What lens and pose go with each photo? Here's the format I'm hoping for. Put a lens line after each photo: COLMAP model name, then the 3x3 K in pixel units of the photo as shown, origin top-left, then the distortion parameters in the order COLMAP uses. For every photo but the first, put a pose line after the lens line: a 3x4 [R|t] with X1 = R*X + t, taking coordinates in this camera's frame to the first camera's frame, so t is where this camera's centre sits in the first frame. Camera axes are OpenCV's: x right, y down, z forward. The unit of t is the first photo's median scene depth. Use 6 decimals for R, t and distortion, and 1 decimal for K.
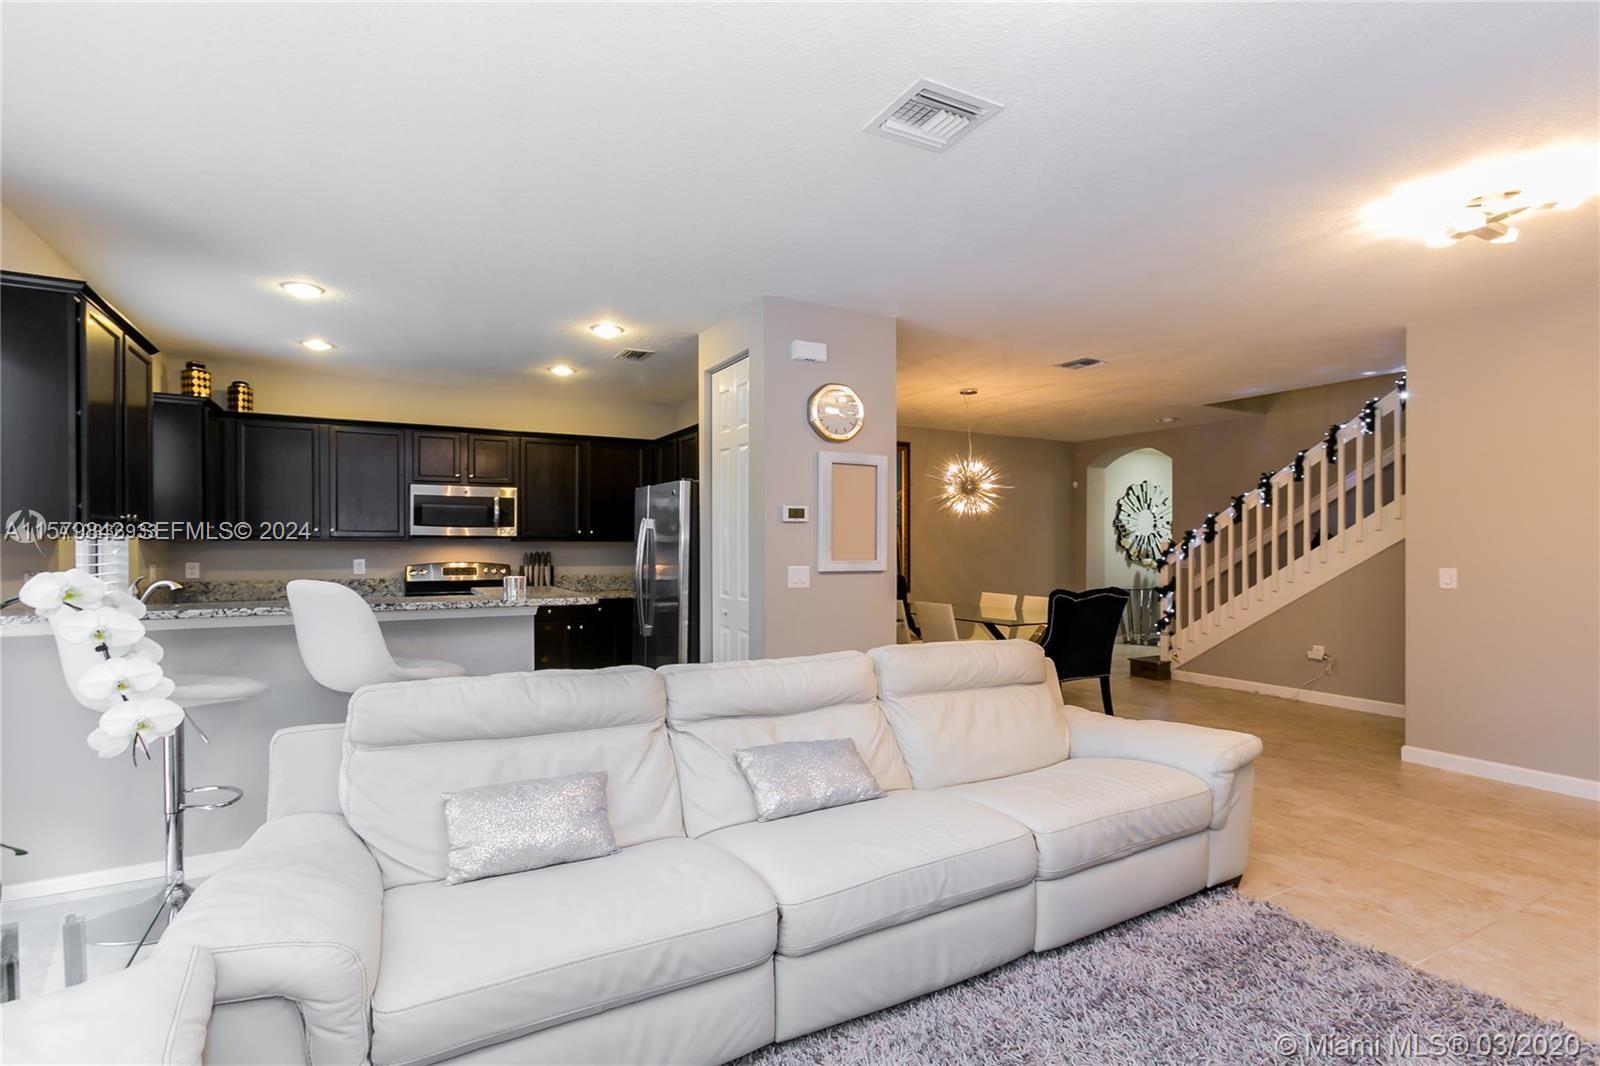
lens RADIAL K [[755.9, 0, 764.3], [0, 755.9, 558.2], [0, 0, 1]] dist [-0.001503, 0.002493]
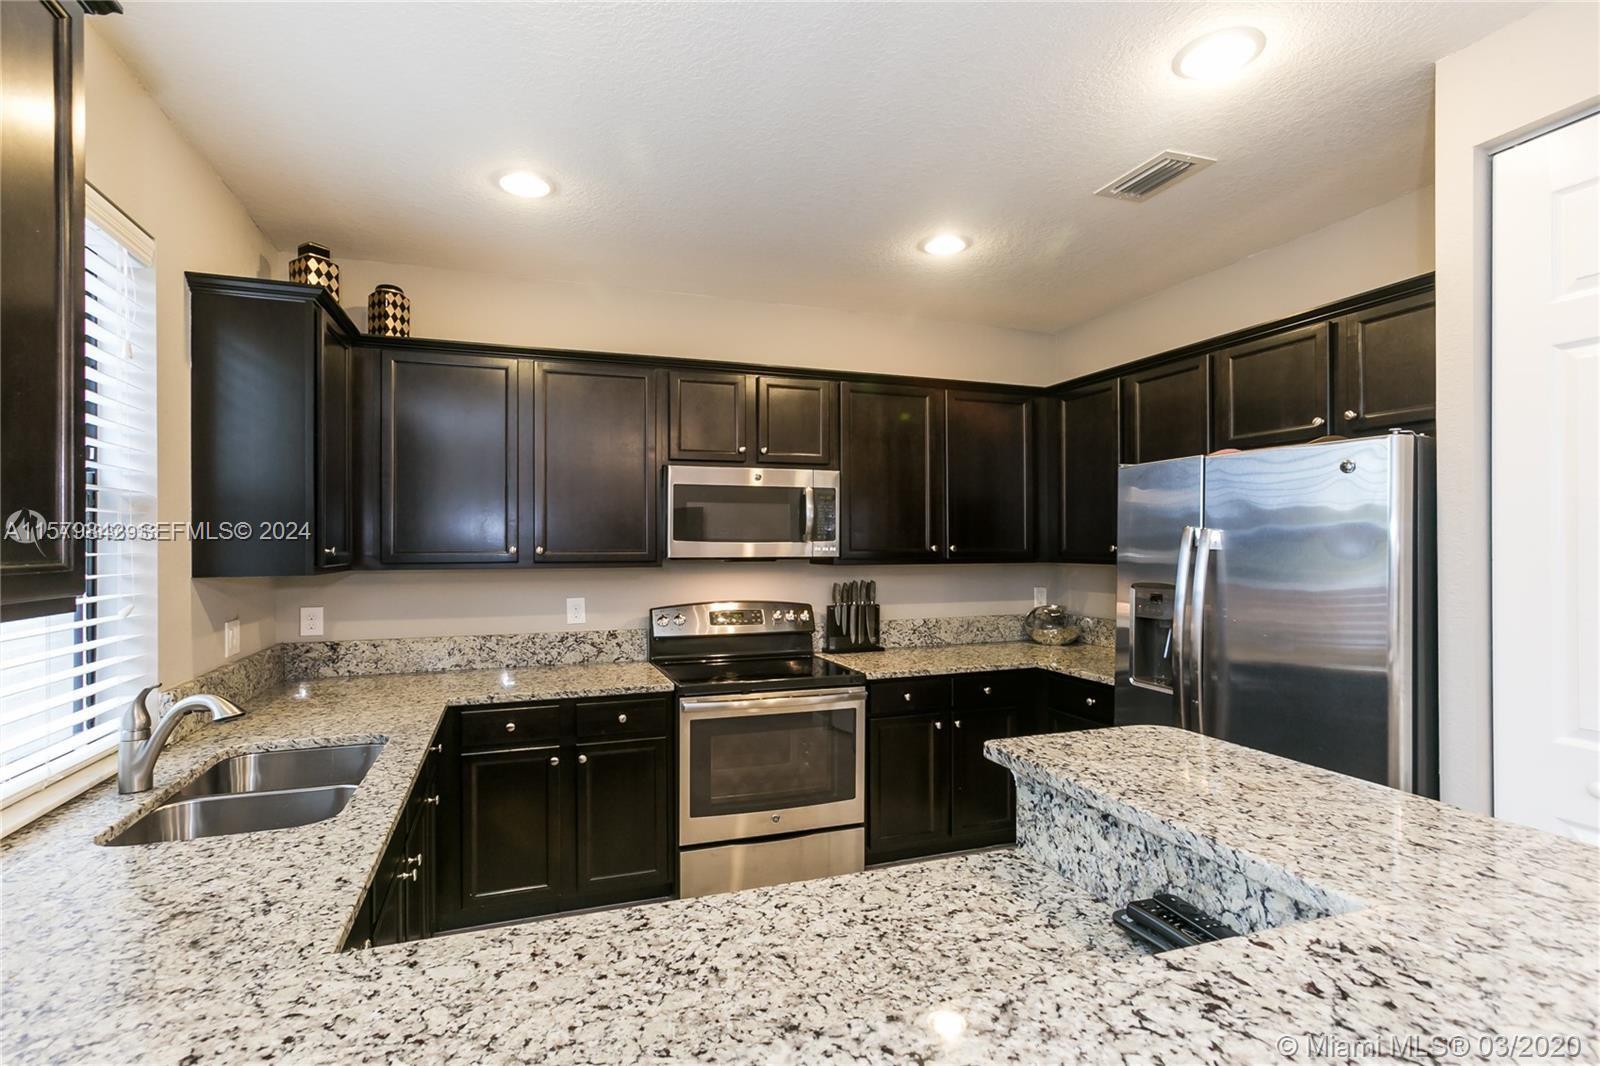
lens RADIAL K [[755.9, 0, 734.9], [0, 755.9, 549.8], [0, 0, 1]] dist [-0.001503, 0.002493]
pose [[0.986679, -0.004193, -0.162626, -0.325314], [0.003604, 0.999986, -0.003913, -0.033565], [0.162640, 0.003274, 0.986680, 0.456015]]
